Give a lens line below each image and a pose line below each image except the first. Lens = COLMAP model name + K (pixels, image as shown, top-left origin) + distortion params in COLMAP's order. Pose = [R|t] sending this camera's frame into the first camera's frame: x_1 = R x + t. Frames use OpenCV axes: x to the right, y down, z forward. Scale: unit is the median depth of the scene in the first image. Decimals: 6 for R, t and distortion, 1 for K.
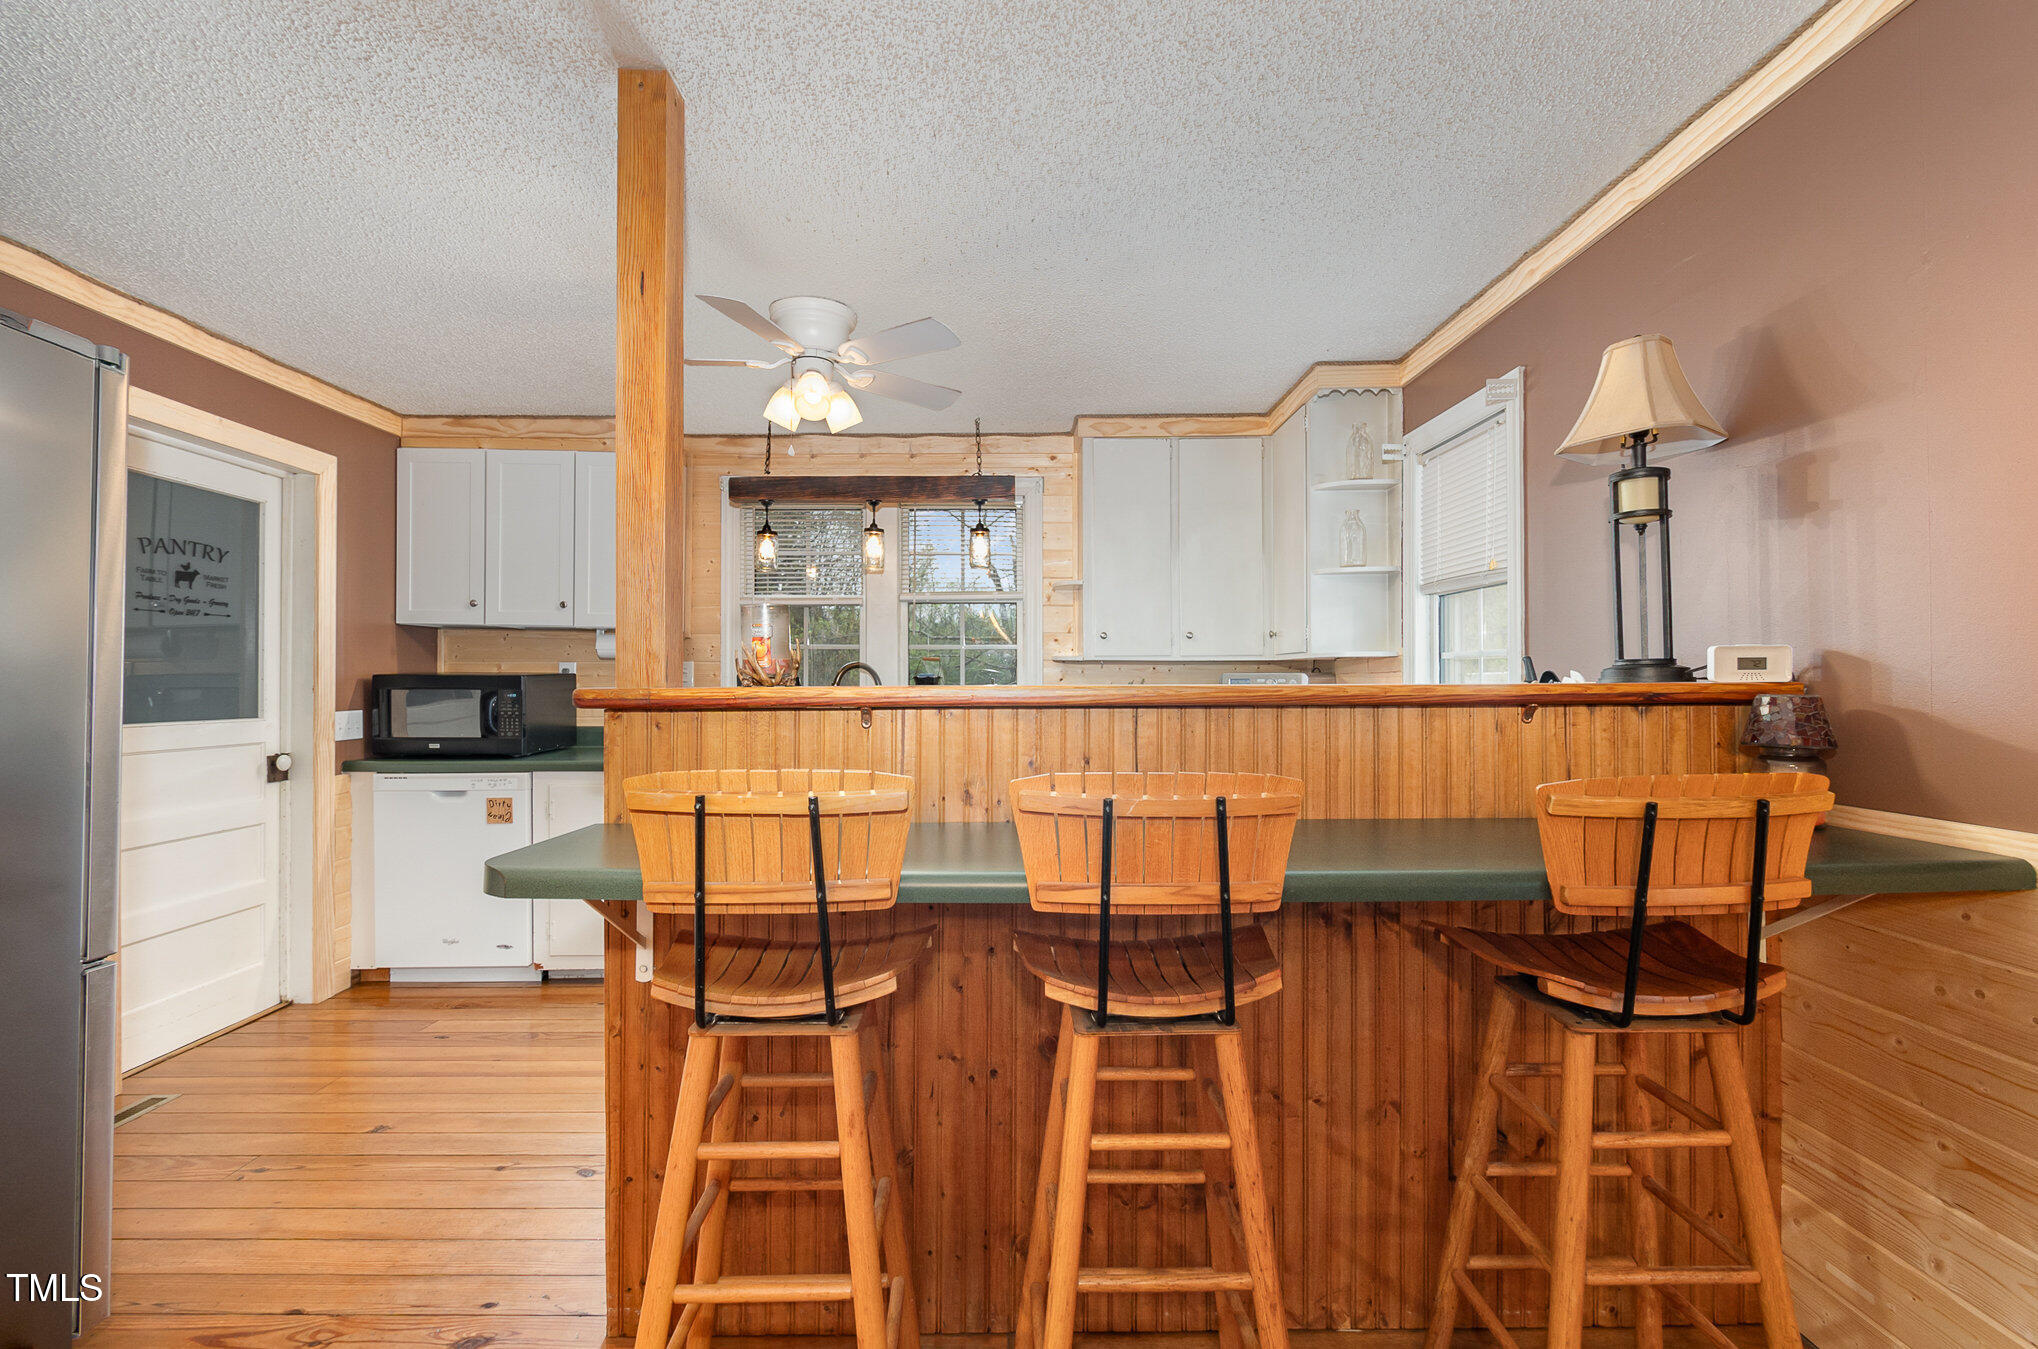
lens RADIAL K [[922.9, 0, 1020.7], [0, 922.9, 660.0], [0, 0, 1]] dist [0.000352, -0.000224]
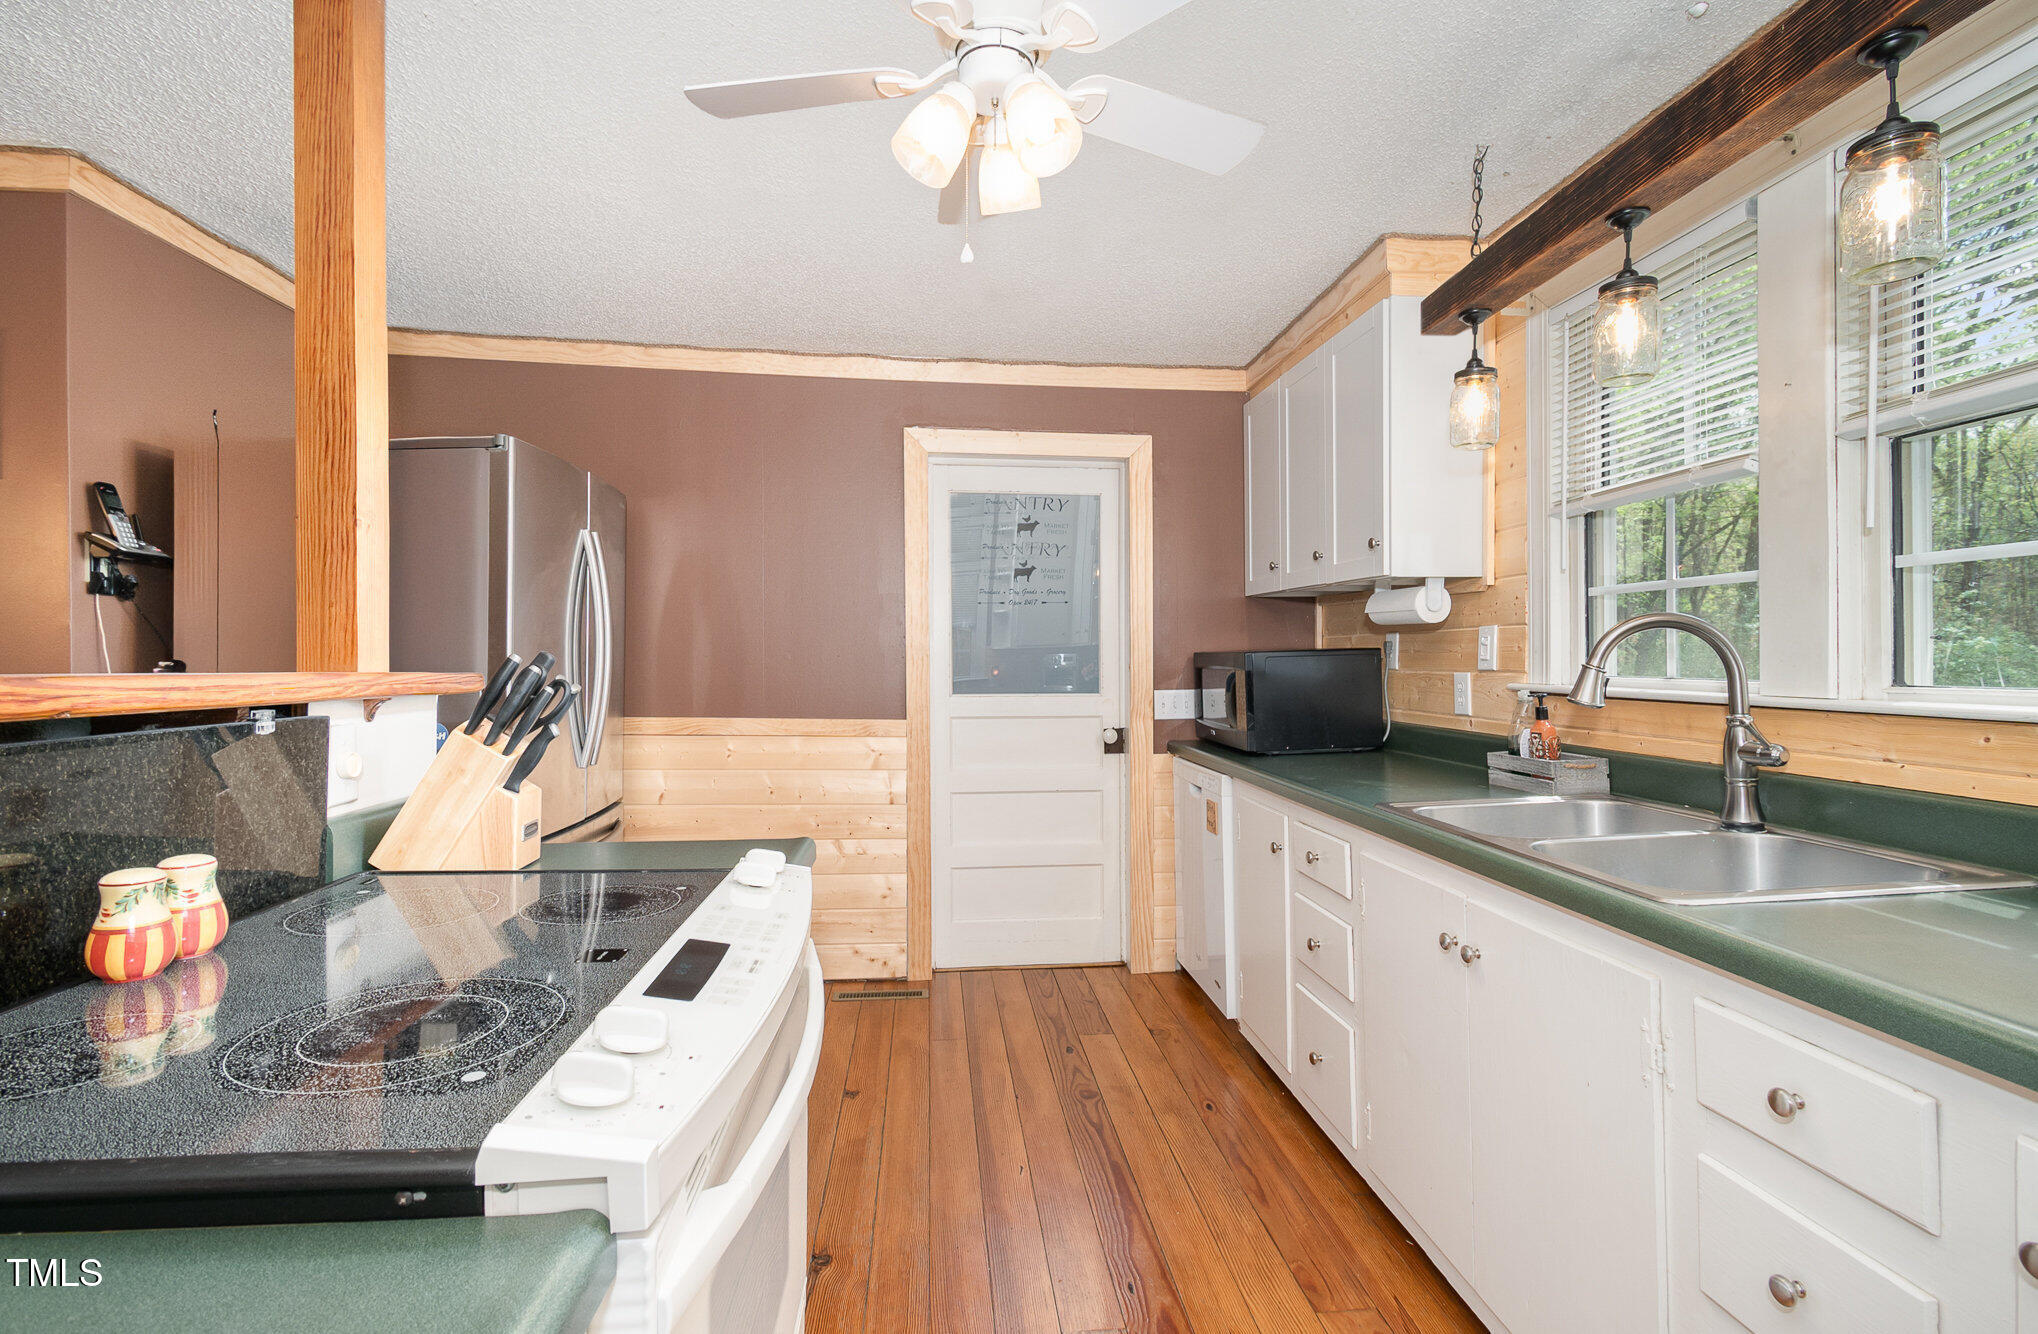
lens RADIAL K [[924.9, 0, 1017.2], [0, 924.9, 654.4], [0, 0, 1]] dist [0.009093, -0.004182]
pose [[0.080806, -0.006084, -0.996711, 0.255696], [0.025112, 0.999676, -0.004066, 0.018346], [0.996413, -0.024701, 0.080933, 0.801226]]
